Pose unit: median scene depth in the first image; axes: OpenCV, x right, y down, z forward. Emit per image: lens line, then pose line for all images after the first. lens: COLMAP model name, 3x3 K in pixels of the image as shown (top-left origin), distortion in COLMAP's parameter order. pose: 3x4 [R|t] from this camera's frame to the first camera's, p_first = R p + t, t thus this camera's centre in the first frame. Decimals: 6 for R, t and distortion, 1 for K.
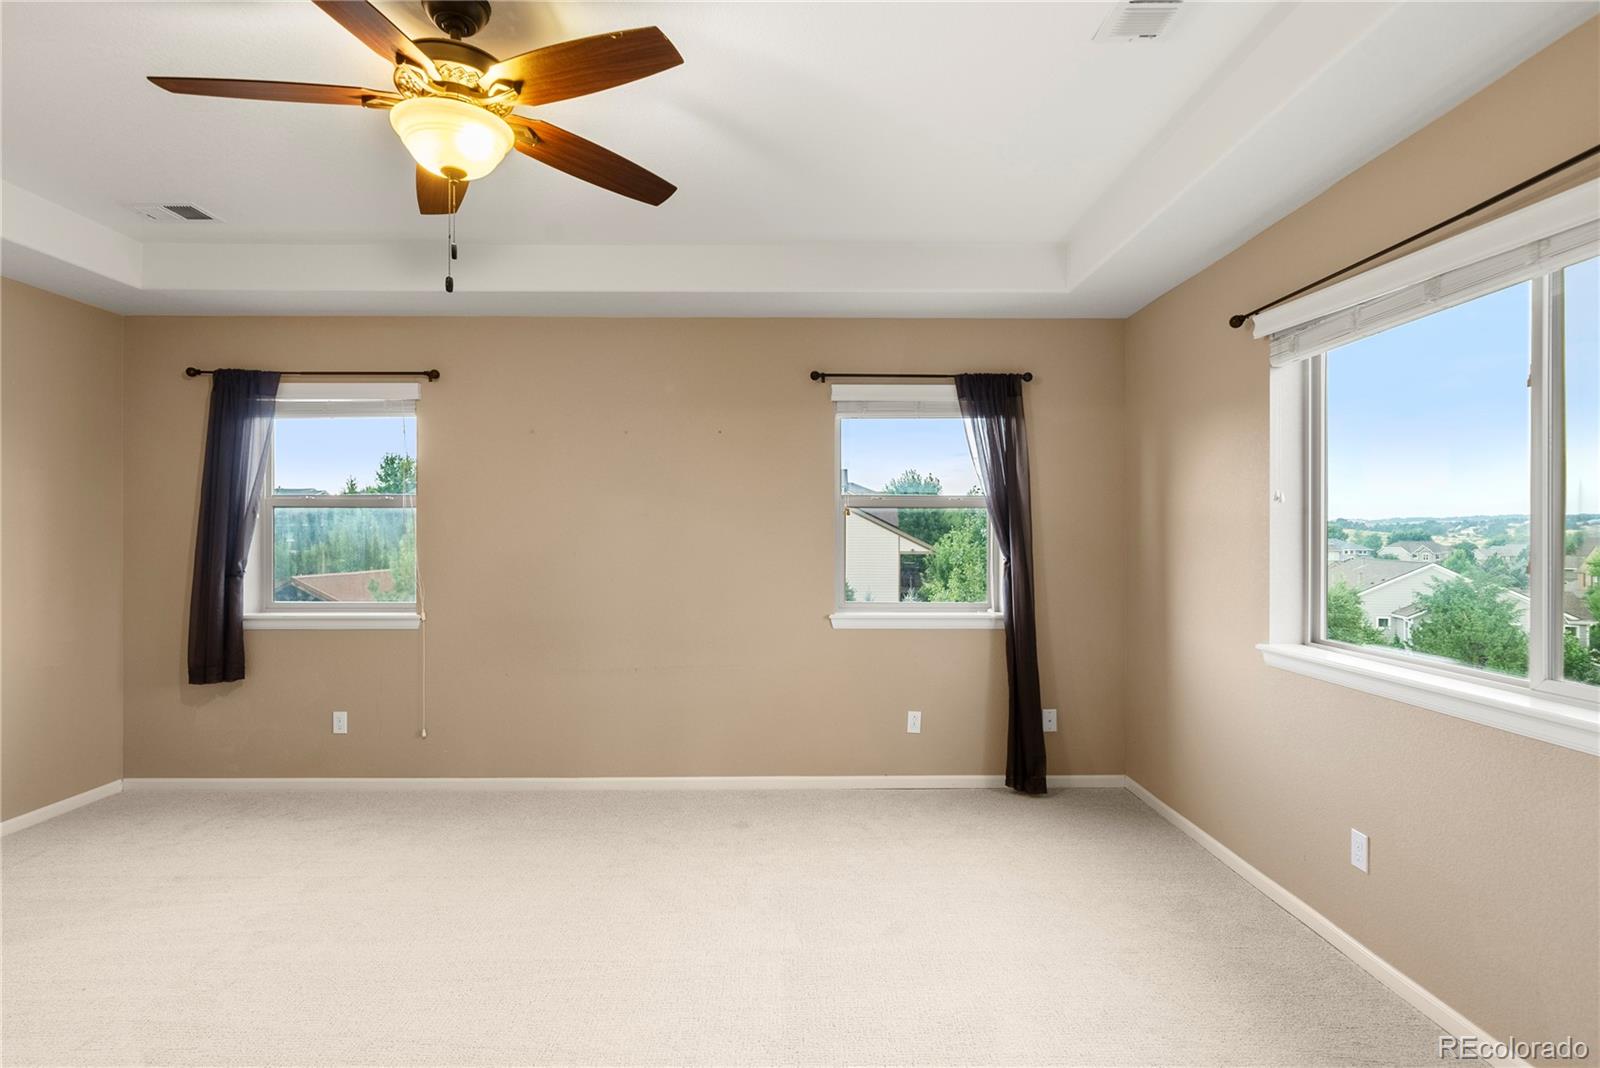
lens RADIAL K [[810.9, 0, 797.0], [0, 810.9, 534.8], [0, 0, 1]] dist [-0.000265, 0.000489]
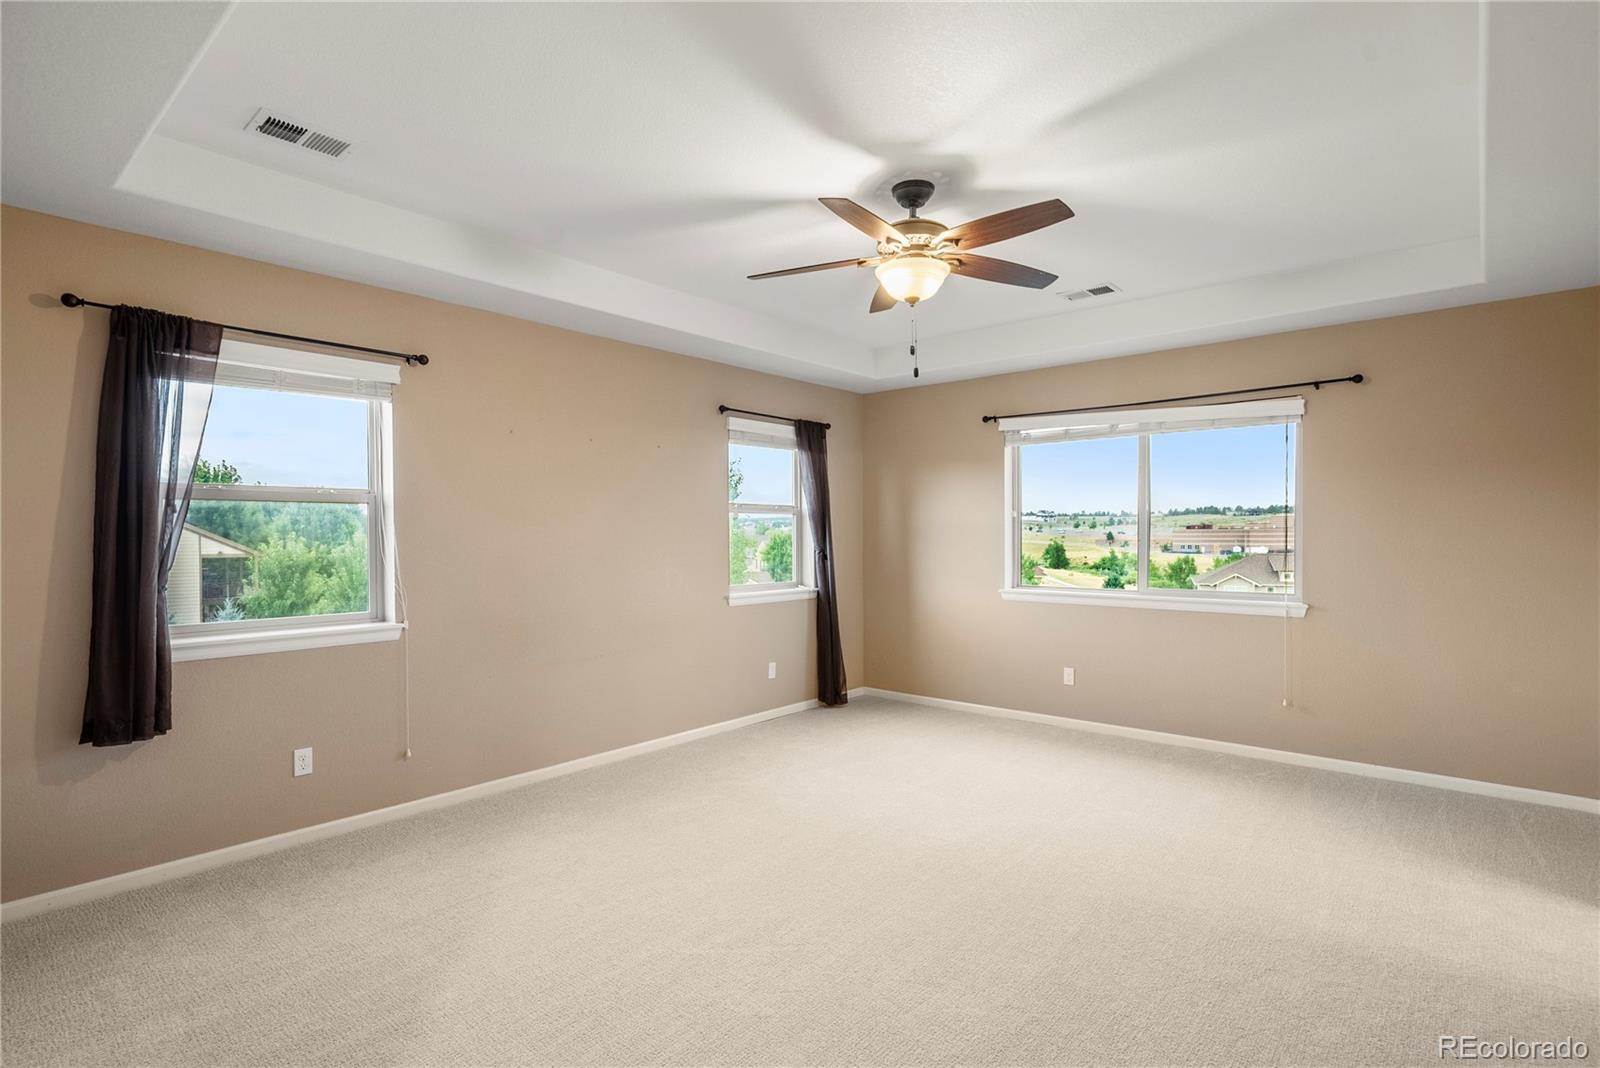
lens RADIAL K [[805.4, 0, 806.6], [0, 805.4, 543.8], [0, 0, 1]] dist [0.000849, 0.000074]
pose [[0.651001, -0.012597, 0.758972, -0.850942], [0.002817, 0.999896, 0.014179, -0.001334], [-0.759072, -0.007092, 0.650969, 0.074659]]
